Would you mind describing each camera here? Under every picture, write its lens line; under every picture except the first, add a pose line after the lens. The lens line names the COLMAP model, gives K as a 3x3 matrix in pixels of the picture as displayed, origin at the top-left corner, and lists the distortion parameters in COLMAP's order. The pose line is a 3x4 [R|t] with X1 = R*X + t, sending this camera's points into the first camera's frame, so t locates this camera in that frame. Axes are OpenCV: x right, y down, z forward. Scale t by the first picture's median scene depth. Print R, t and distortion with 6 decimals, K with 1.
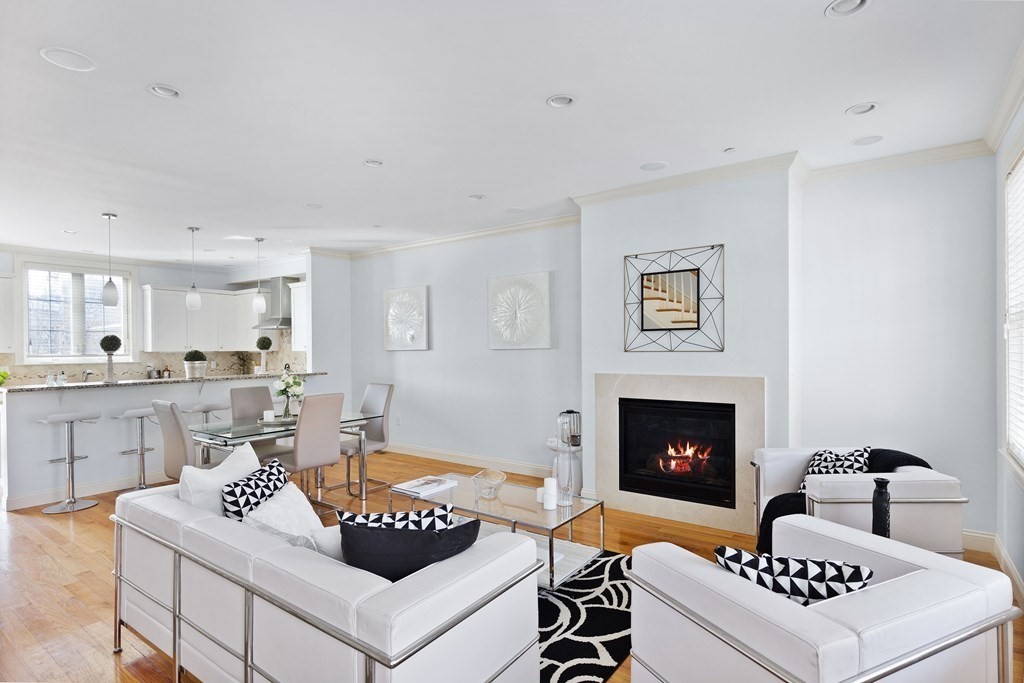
lens RADIAL K [[526.7, 0, 511.6], [0, 526.7, 347.2], [0, 0, 1]] dist [-0.000445, -0.000175]
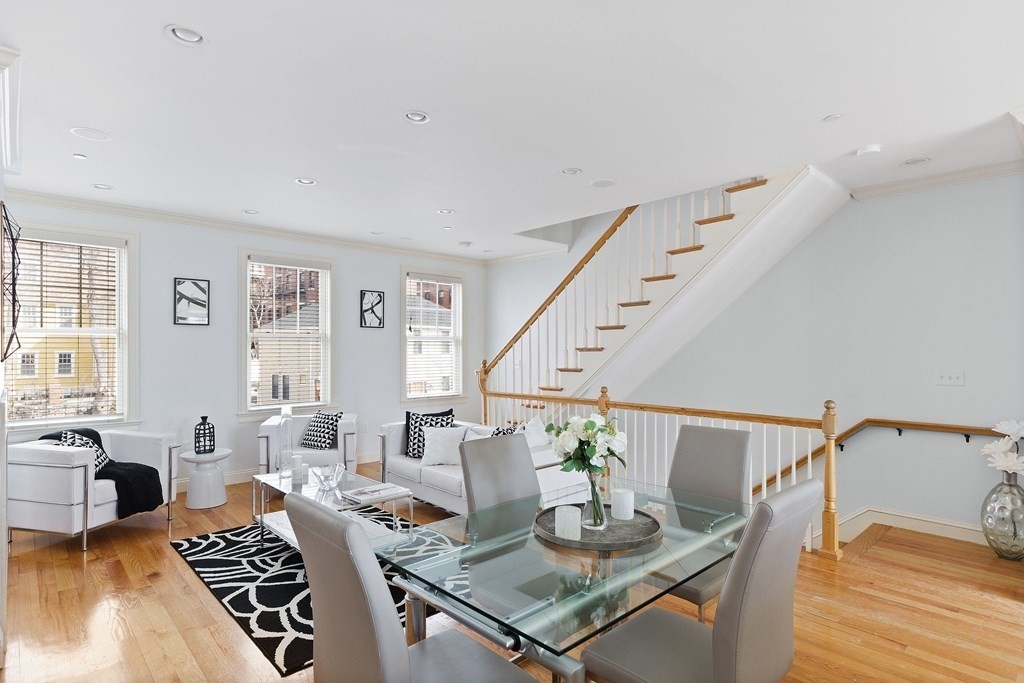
lens RADIAL K [[537.0, 0, 515.2], [0, 537.0, 340.6], [0, 0, 1]] dist [0.008965, -0.001515]
pose [[-0.983433, 0.013705, 0.180755, -0.460703], [0.010980, 0.999811, -0.016066, 0.000464], [-0.180941, -0.013815, -0.983397, 1.486137]]
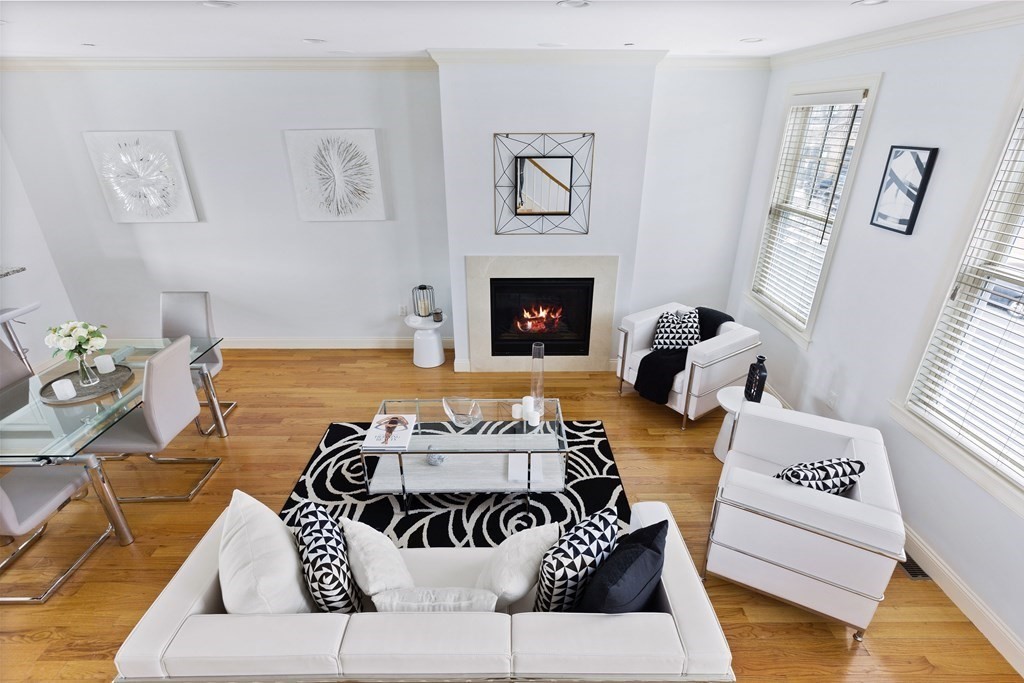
lens RADIAL K [[486.5, 0, 512.0], [0, 486.5, 341.5], [0, 0, 1]] dist [-0.000415, 0.000568]
pose [[0.801630, -0.240913, 0.547129, -0.328588], [-0.004018, 0.913015, 0.407907, -0.187418], [-0.597807, -0.329189, 0.730932, 0.214144]]
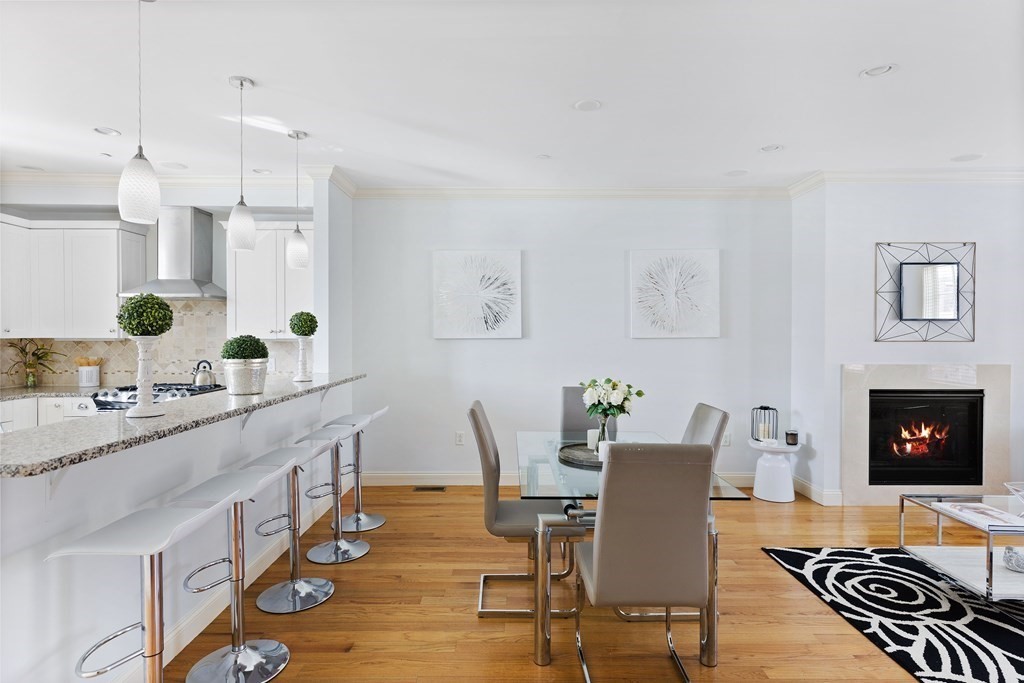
lens RADIAL K [[537.0, 0, 515.2], [0, 537.0, 340.6], [0, 0, 1]] dist [0.008965, -0.001515]
pose [[0.801224, 0.004861, 0.598345, -0.903061], [-0.007938, 0.999965, 0.002506, 0.009692], [-0.598312, -0.006758, 0.801235, 0.597991]]
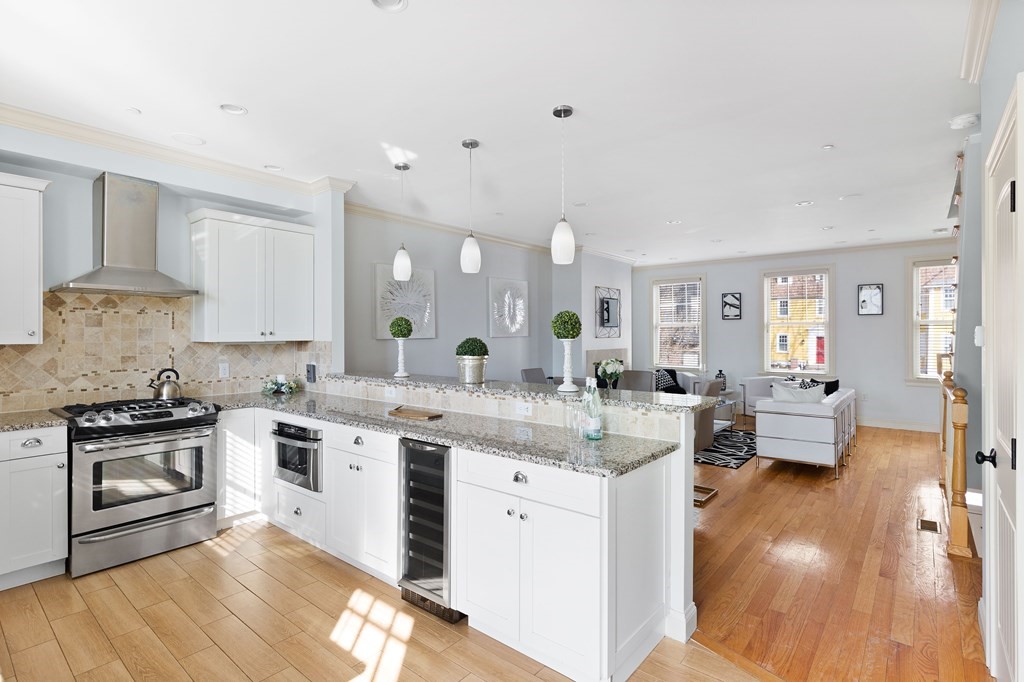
lens RADIAL K [[496.5, 0, 506.5], [0, 496.5, 333.6], [0, 0, 1]] dist [0.000615, -0.000359]
pose [[0.062162, 0.009705, 0.998019, -1.532514], [0.004637, 0.999939, -0.010013, 0.009392], [-0.998055, 0.005251, 0.062114, 1.197092]]
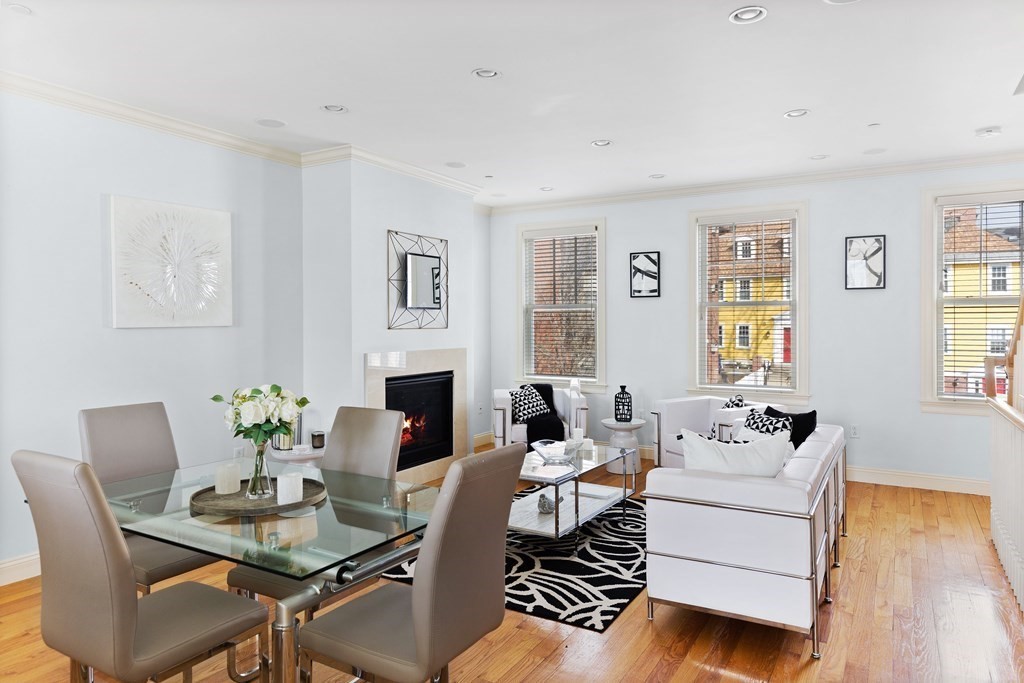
lens RADIAL K [[653.7, 0, 508.7], [0, 653.7, 326.8], [0, 0, 1]] dist [0.003215, 0.002110]
pose [[-0.096467, 0.005135, 0.995323, -0.988673], [0.005225, 0.999976, -0.004653, 0.010938], [-0.995322, 0.004752, -0.096491, 0.890531]]
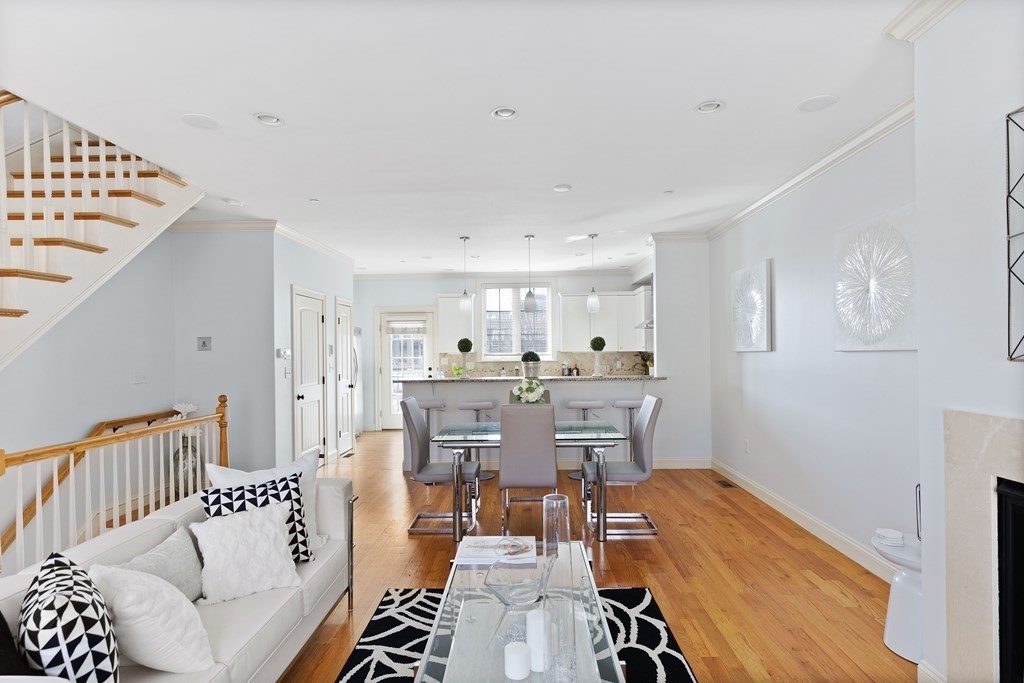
lens RADIAL K [[526.7, 0, 511.6], [0, 526.7, 347.2], [0, 0, 1]] dist [-0.000445, -0.000175]
pose [[0.569547, -0.003343, -0.821952, 0.322053], [0.006077, 0.999982, 0.000144, -0.003607], [0.821936, -0.005077, 0.569557, 0.474780]]
